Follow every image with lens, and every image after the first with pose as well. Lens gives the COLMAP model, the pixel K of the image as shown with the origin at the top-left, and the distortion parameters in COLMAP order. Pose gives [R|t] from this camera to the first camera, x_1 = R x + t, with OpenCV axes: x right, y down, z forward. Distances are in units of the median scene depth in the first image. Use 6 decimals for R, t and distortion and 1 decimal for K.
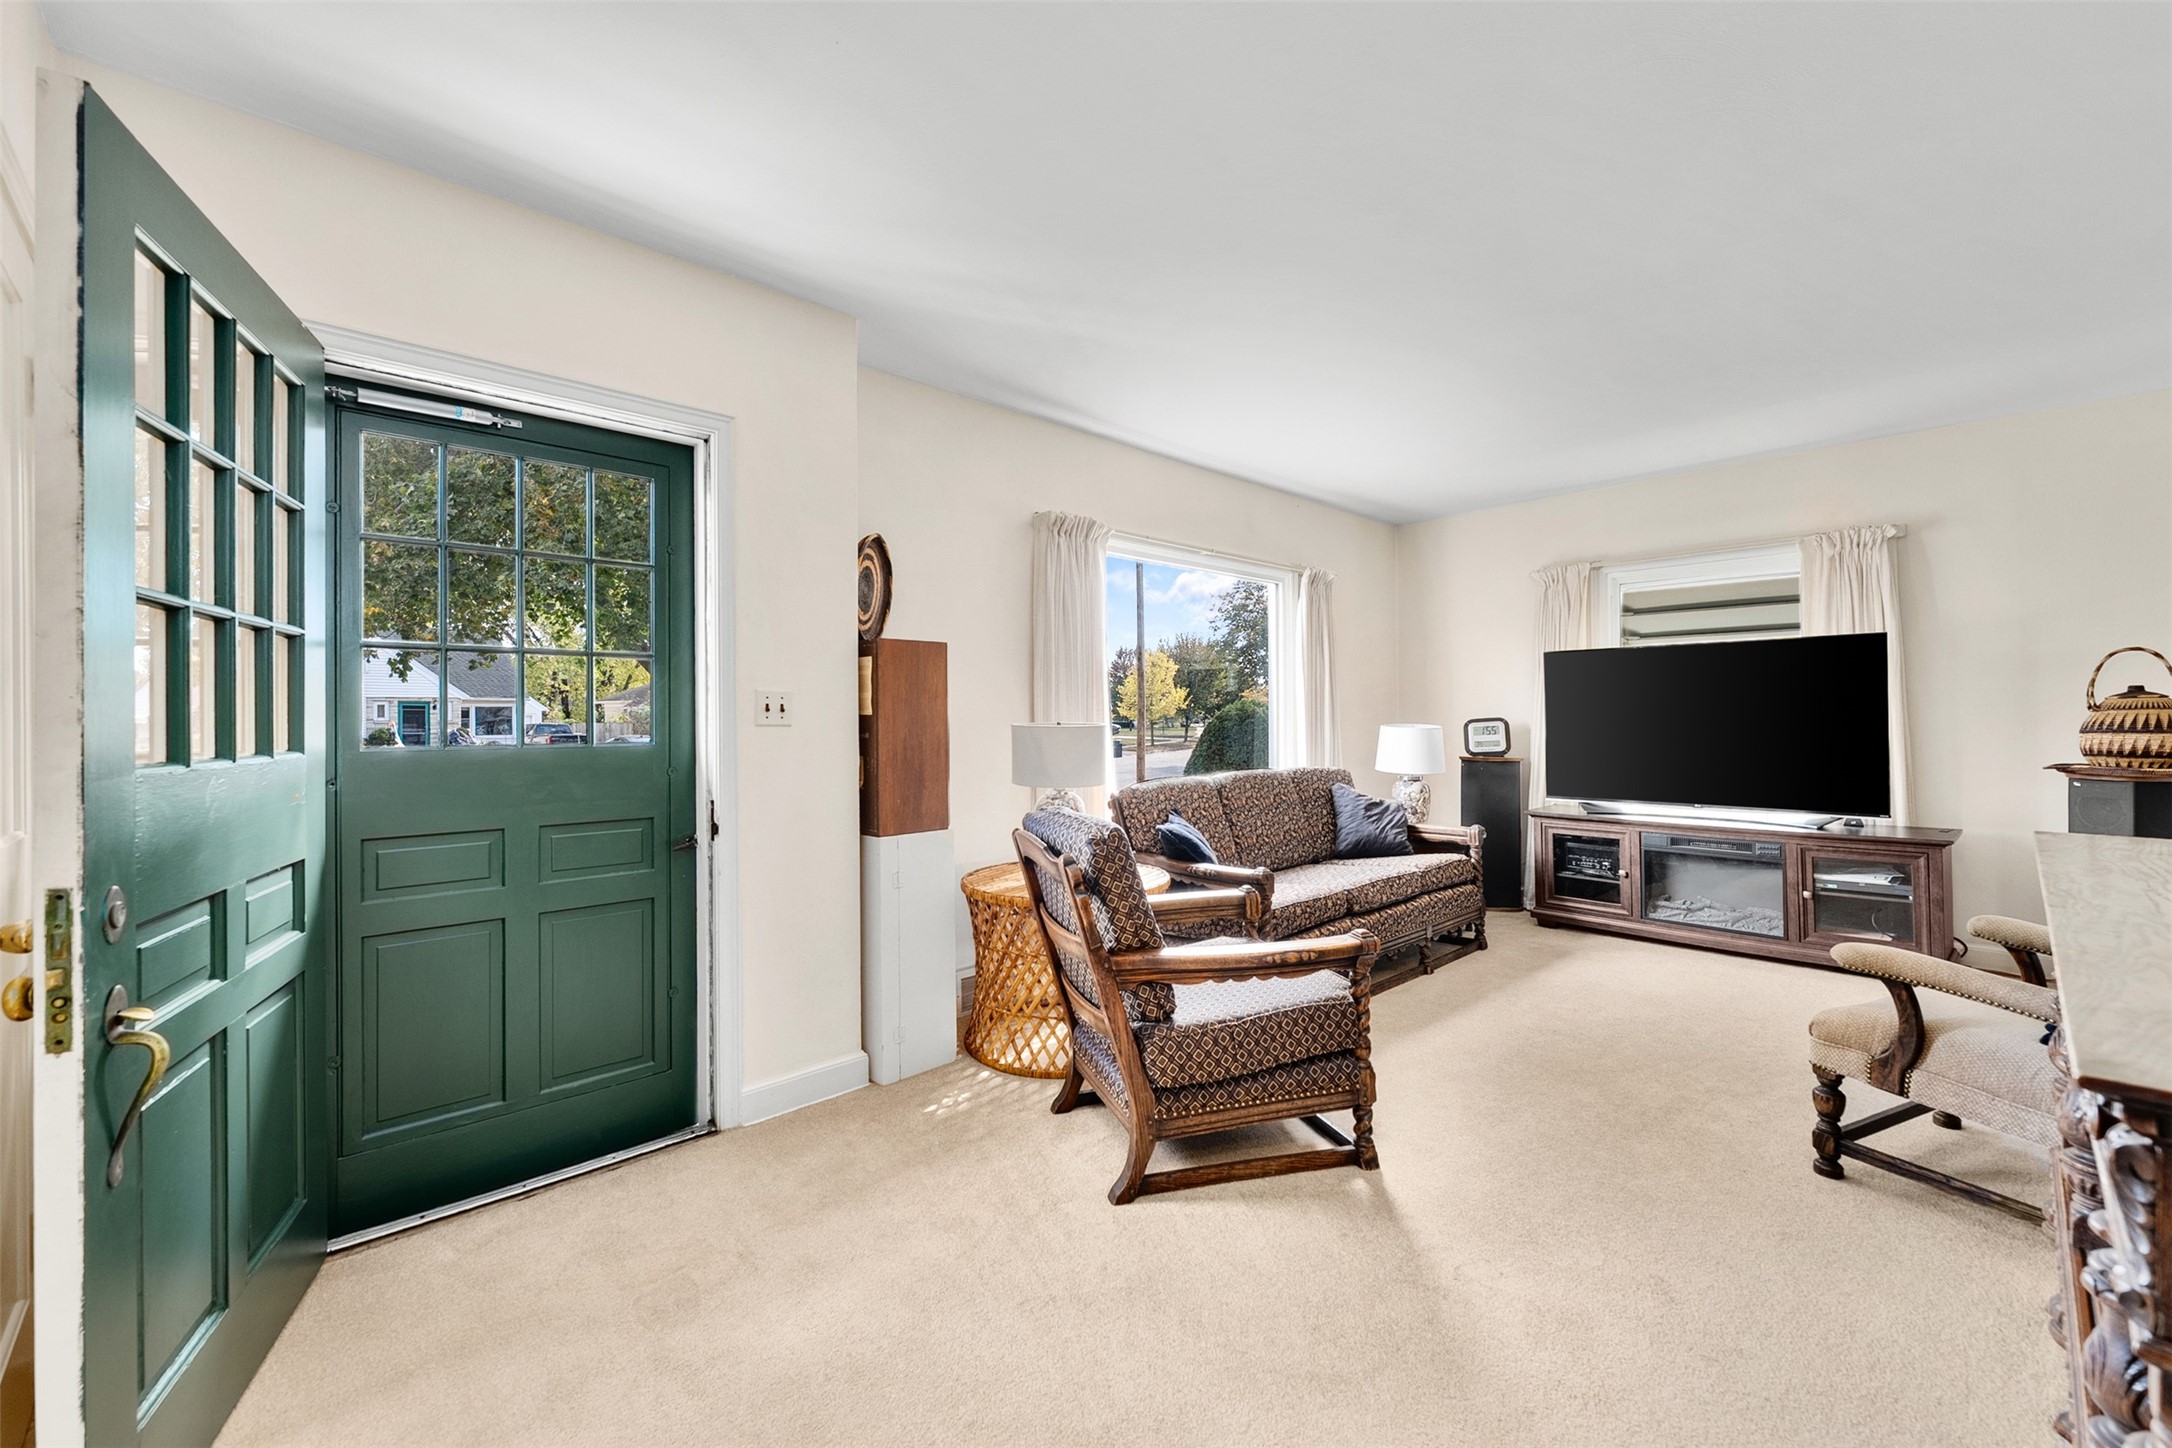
lens RADIAL K [[877.8, 0, 1089.4], [0, 877.8, 711.4], [0, 0, 1]] dist [0.002124, -0.000223]
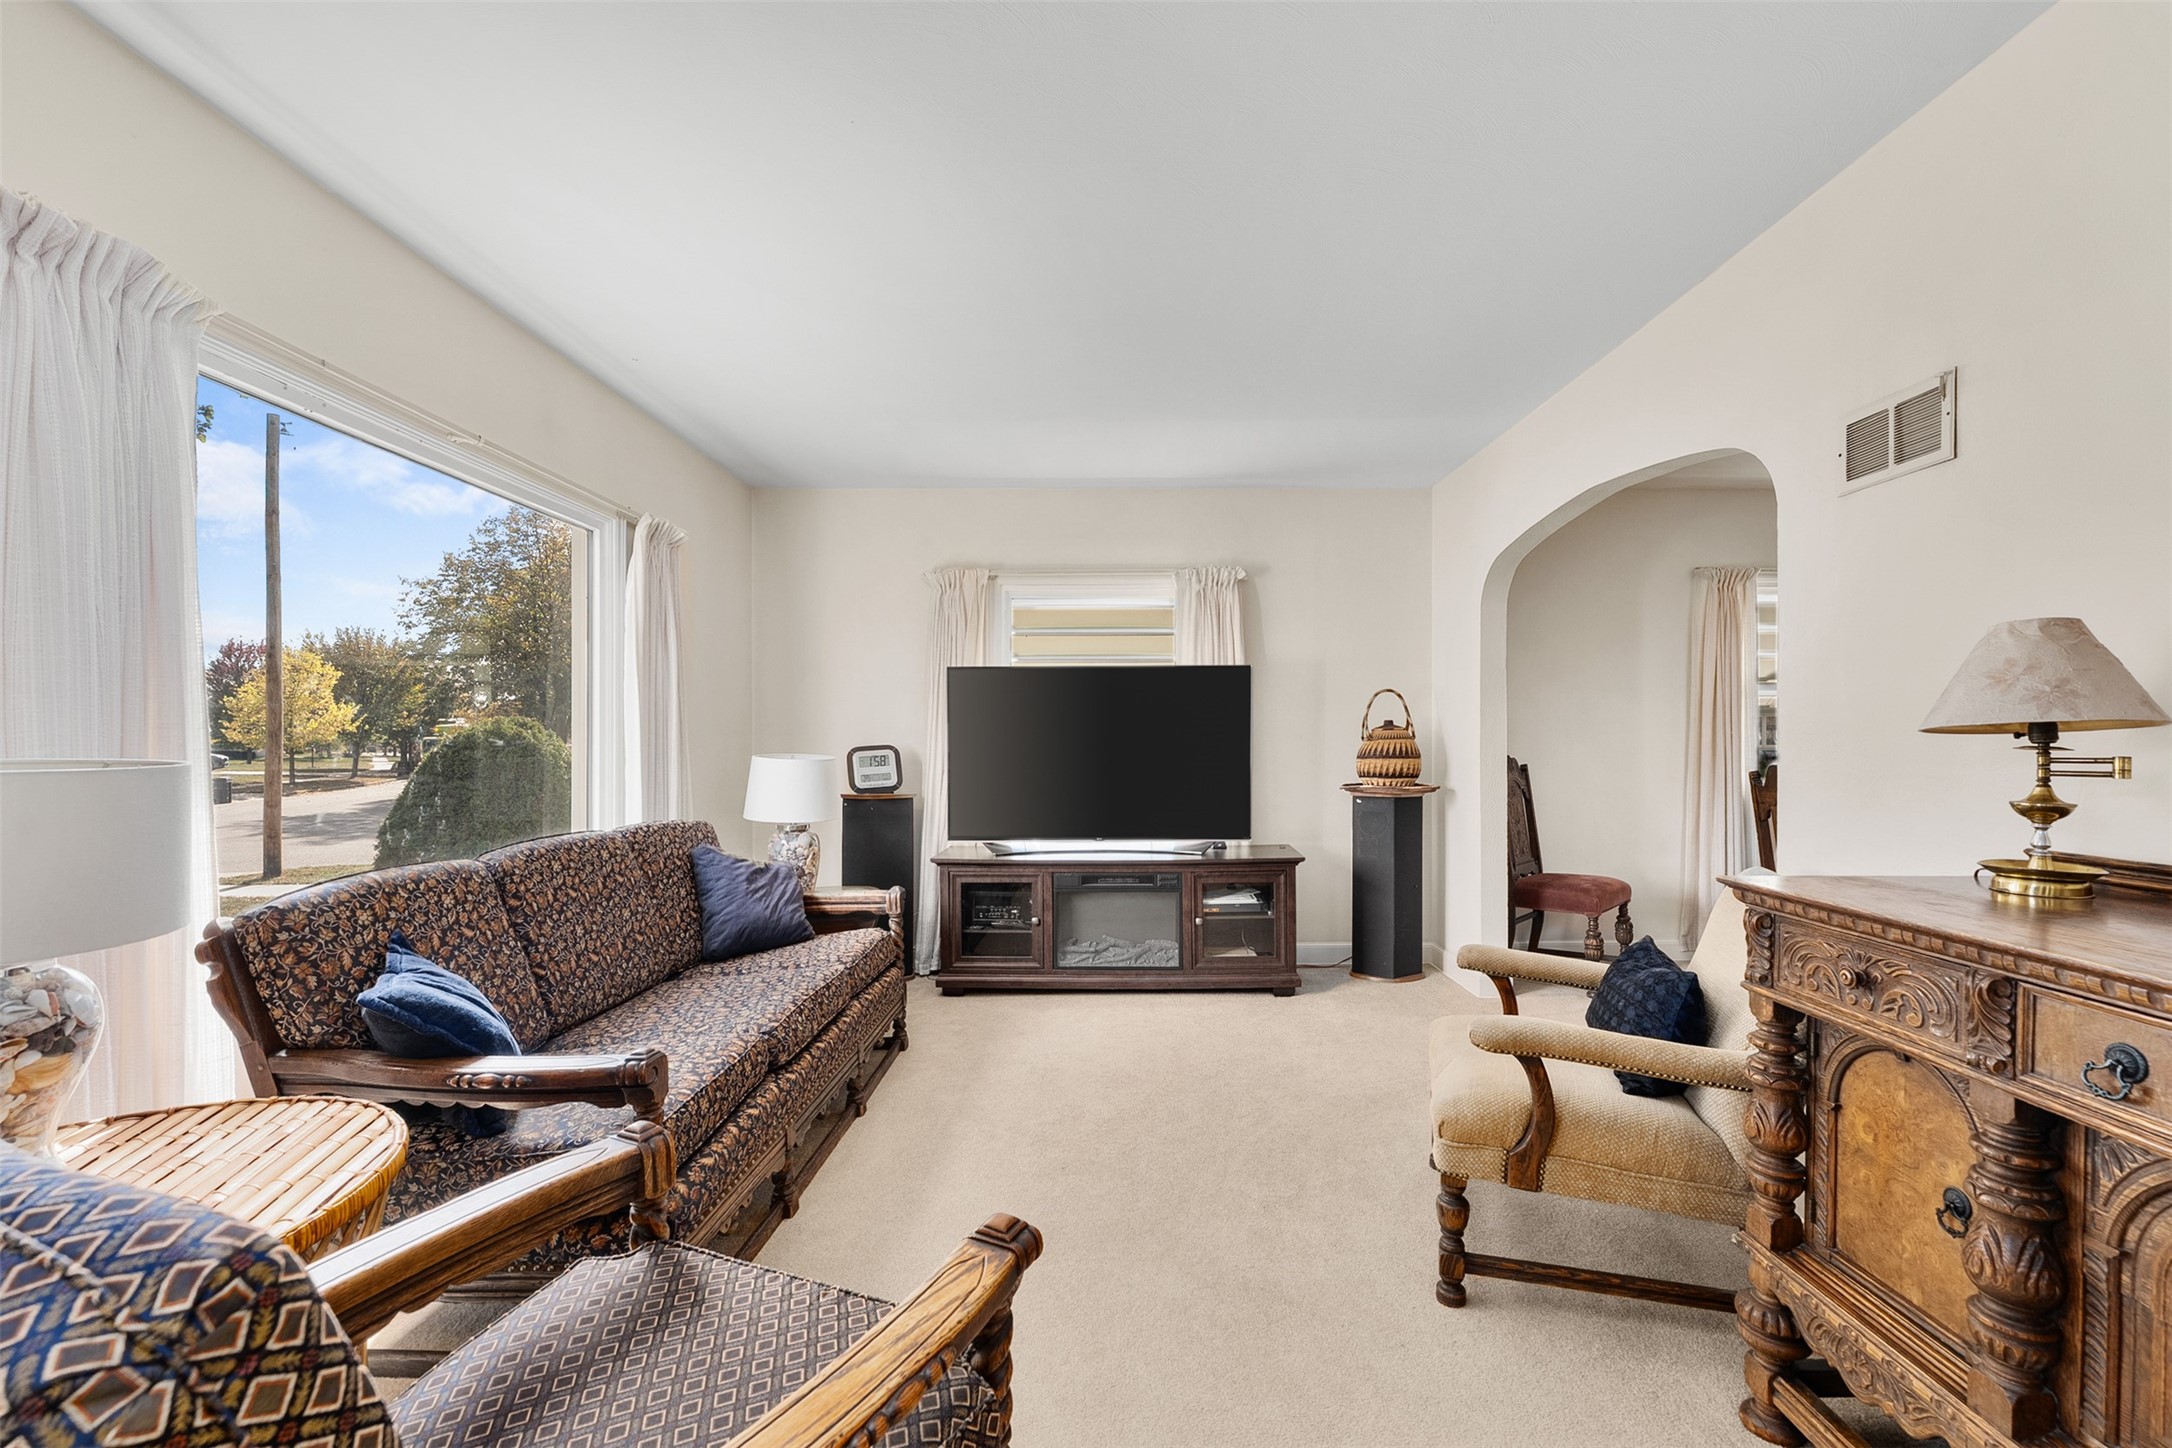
lens RADIAL K [[877.8, 0, 1109.1], [0, 877.8, 740.9], [0, 0, 1]] dist [0.002124, -0.000223]
pose [[0.681155, 0.004533, 0.732125, 0.009007], [-0.006734, 0.999977, 0.000074, 0.001969], [-0.732108, -0.004980, 0.681170, 0.339988]]
